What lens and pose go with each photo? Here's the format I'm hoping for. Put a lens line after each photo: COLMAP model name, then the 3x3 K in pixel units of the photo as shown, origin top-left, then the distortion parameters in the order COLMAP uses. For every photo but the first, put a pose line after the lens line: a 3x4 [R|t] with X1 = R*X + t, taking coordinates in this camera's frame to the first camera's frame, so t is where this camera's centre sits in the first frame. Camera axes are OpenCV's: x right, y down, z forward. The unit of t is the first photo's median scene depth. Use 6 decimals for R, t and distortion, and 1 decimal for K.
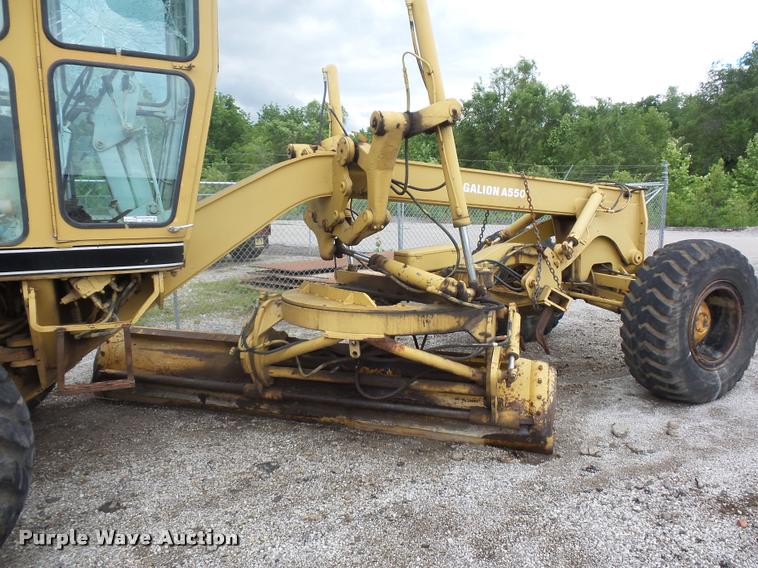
lens RADIAL K [[522.0, 0, 378.1], [0, 522.0, 284.5], [0, 0, 1]] dist [-0.013597, -0.002428]
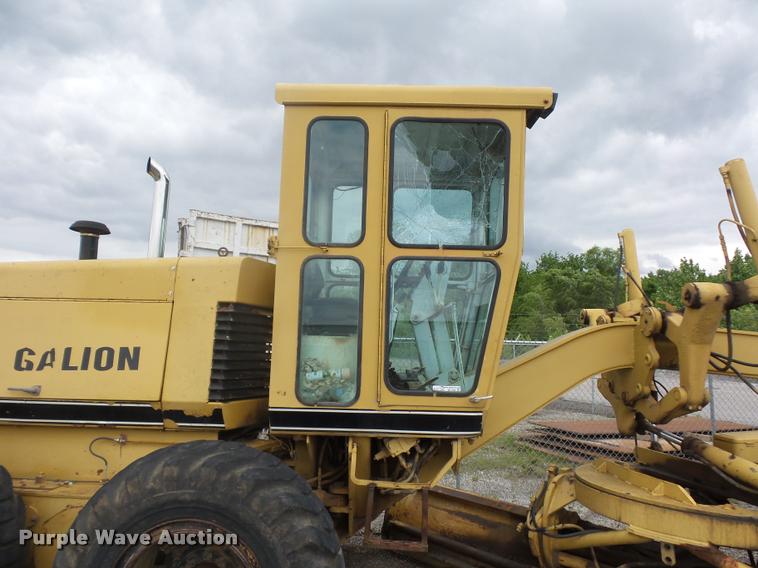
lens RADIAL K [[530.7, 0, 380.1], [0, 530.7, 286.6], [0, 0, 1]] dist [-0.008174, -0.004843]
pose [[0.876431, -0.027573, -0.480738, -0.028503], [-0.102283, 0.964916, -0.241816, -0.036102], [0.470539, 0.261106, 0.842862, -0.043925]]
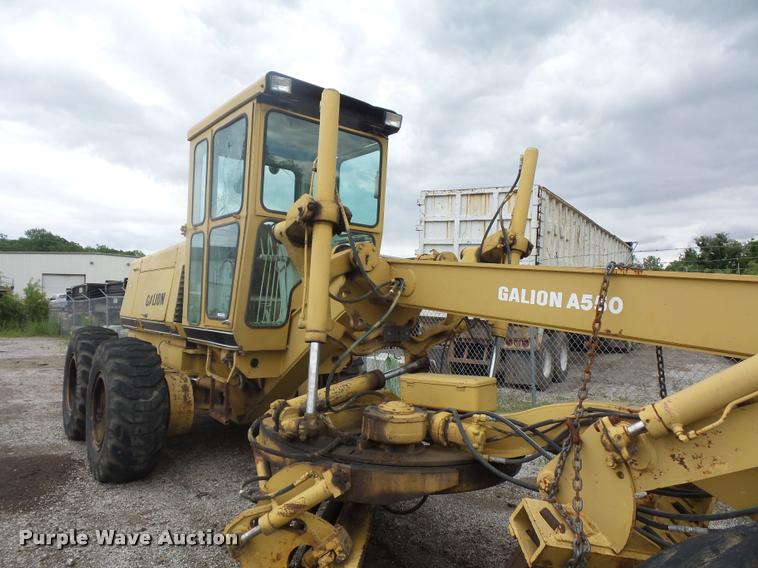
lens RADIAL K [[527.2, 0, 384.8], [0, 527.2, 285.6], [0, 0, 1]] dist [-0.002379, -0.000032]
pose [[0.187635, -0.020711, -0.982020, 0.915682], [-0.172595, 0.983527, -0.053720, -0.161494], [0.966956, 0.179572, 0.180970, 0.880621]]
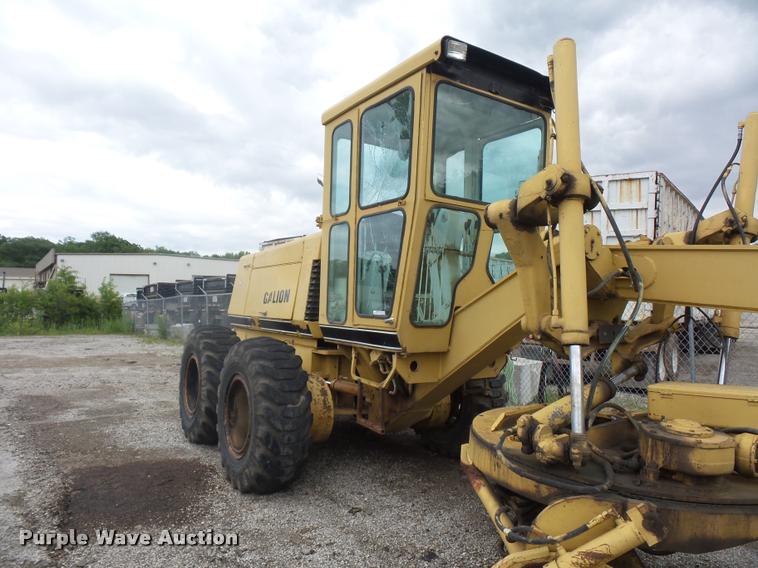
lens RADIAL K [[527.2, 0, 384.8], [0, 527.2, 285.6], [0, 0, 1]] dist [-0.002379, -0.000032]
pose [[0.100835, -0.018770, -0.994726, 0.743308], [-0.170911, 0.984632, -0.035904, -0.113432], [0.980113, 0.173630, 0.096077, 0.646985]]
